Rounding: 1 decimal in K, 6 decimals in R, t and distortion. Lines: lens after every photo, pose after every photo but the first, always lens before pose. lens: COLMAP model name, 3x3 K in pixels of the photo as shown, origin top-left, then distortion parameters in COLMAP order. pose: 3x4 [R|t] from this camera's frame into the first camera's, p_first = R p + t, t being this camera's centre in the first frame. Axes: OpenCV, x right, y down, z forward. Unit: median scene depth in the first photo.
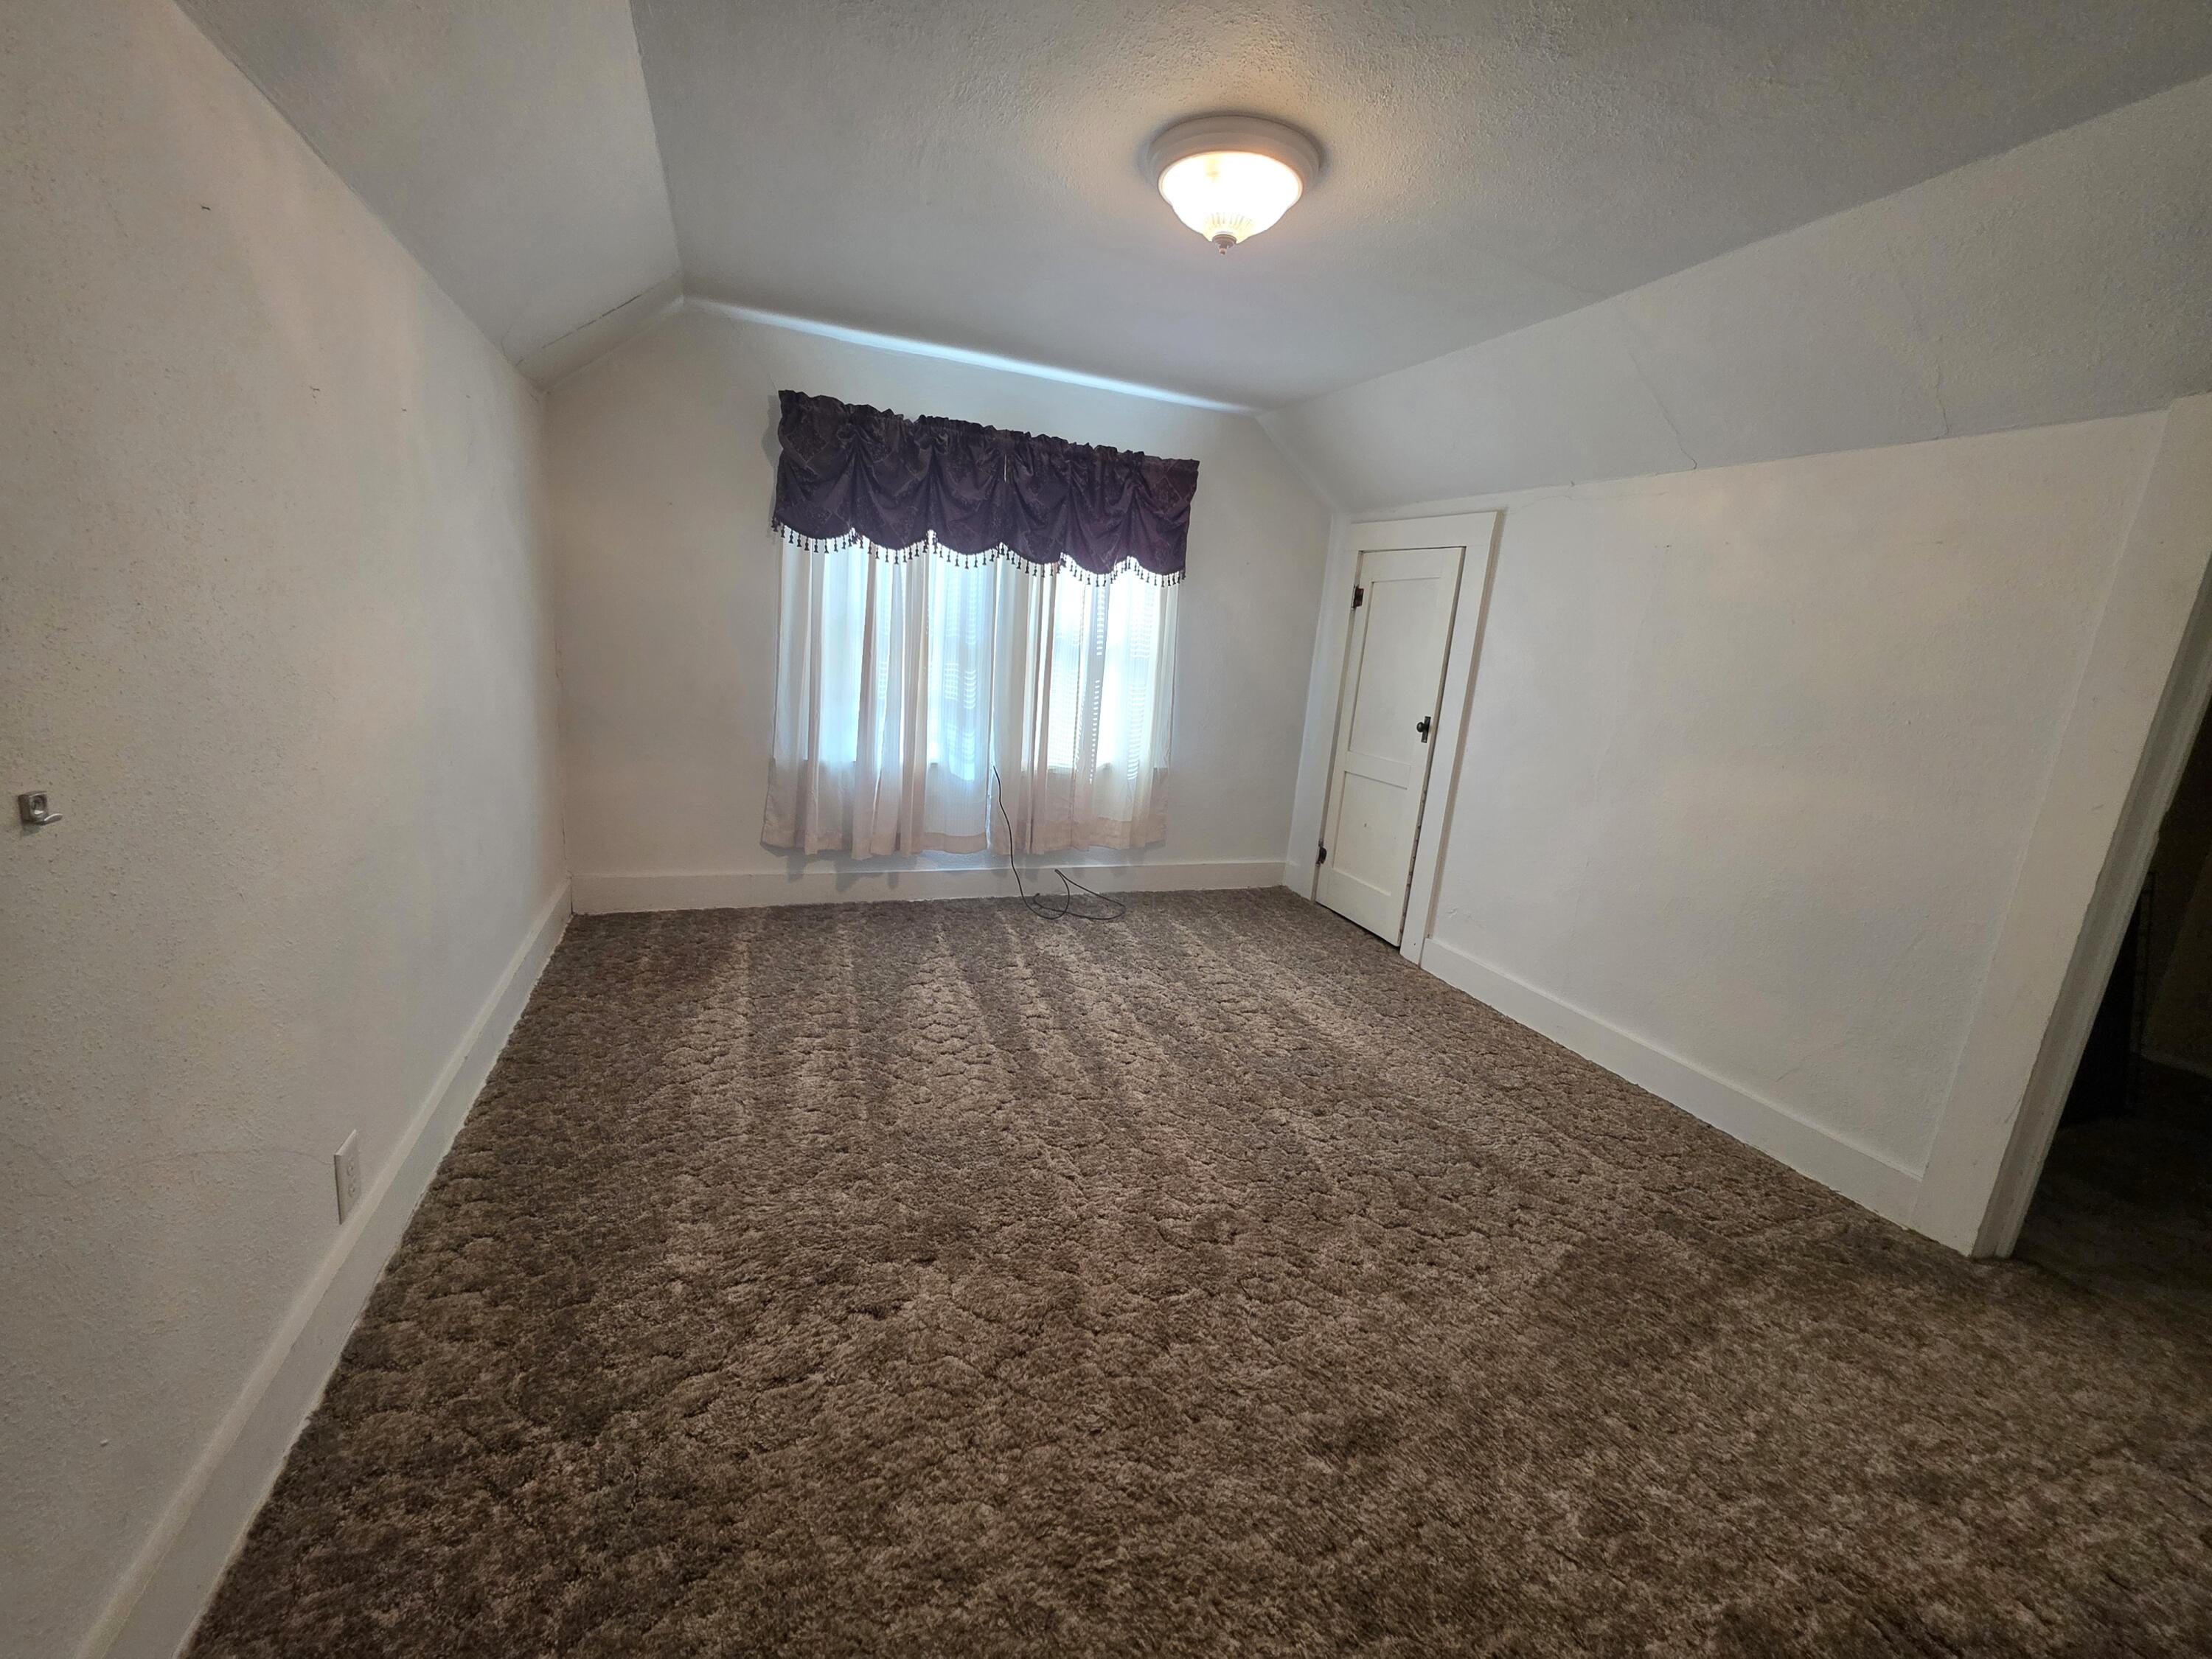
lens RADIAL K [[876.1, 0, 1085.6], [0, 876.1, 825.3], [0, 0, 1]] dist [0.000596, 0.000163]
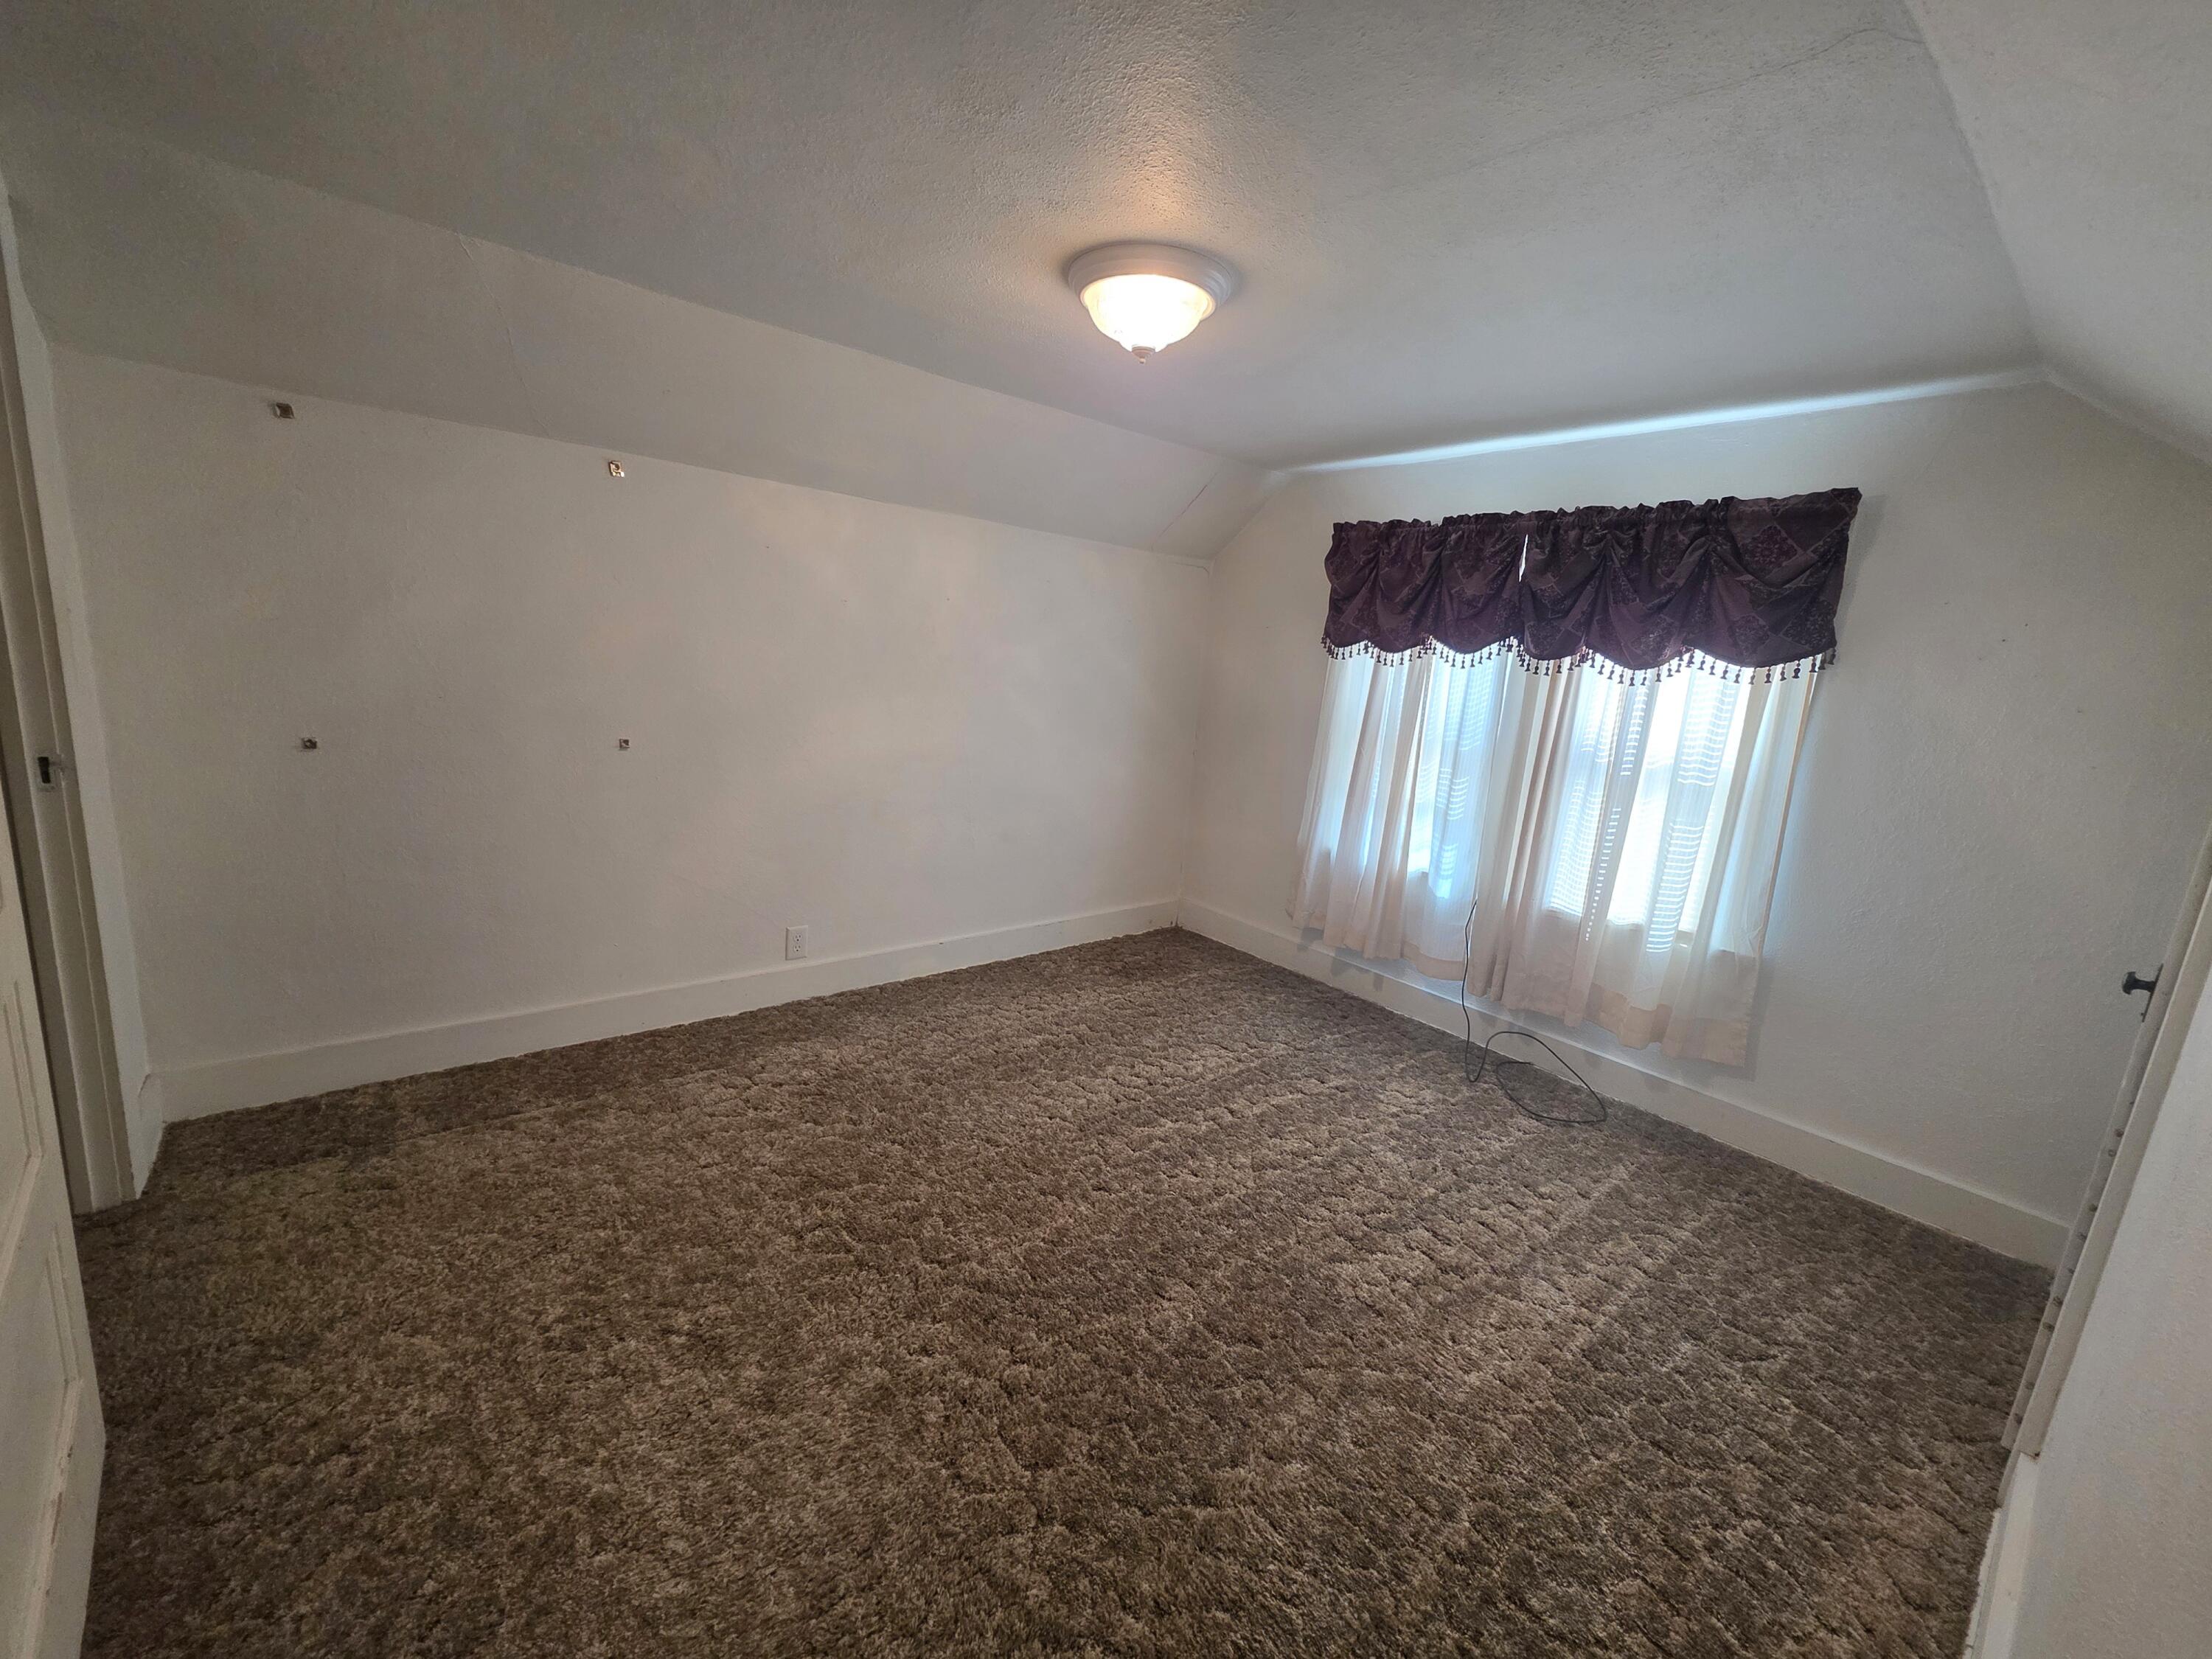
lens RADIAL K [[876.1, 0, 1085.6], [0, 876.1, 825.3], [0, 0, 1]] dist [0.000596, 0.000163]
pose [[0.317694, 0.129621, -0.939292, 0.598153], [-0.252440, 0.966422, 0.047982, -0.074536], [0.913972, 0.221871, 0.339748, 0.346350]]
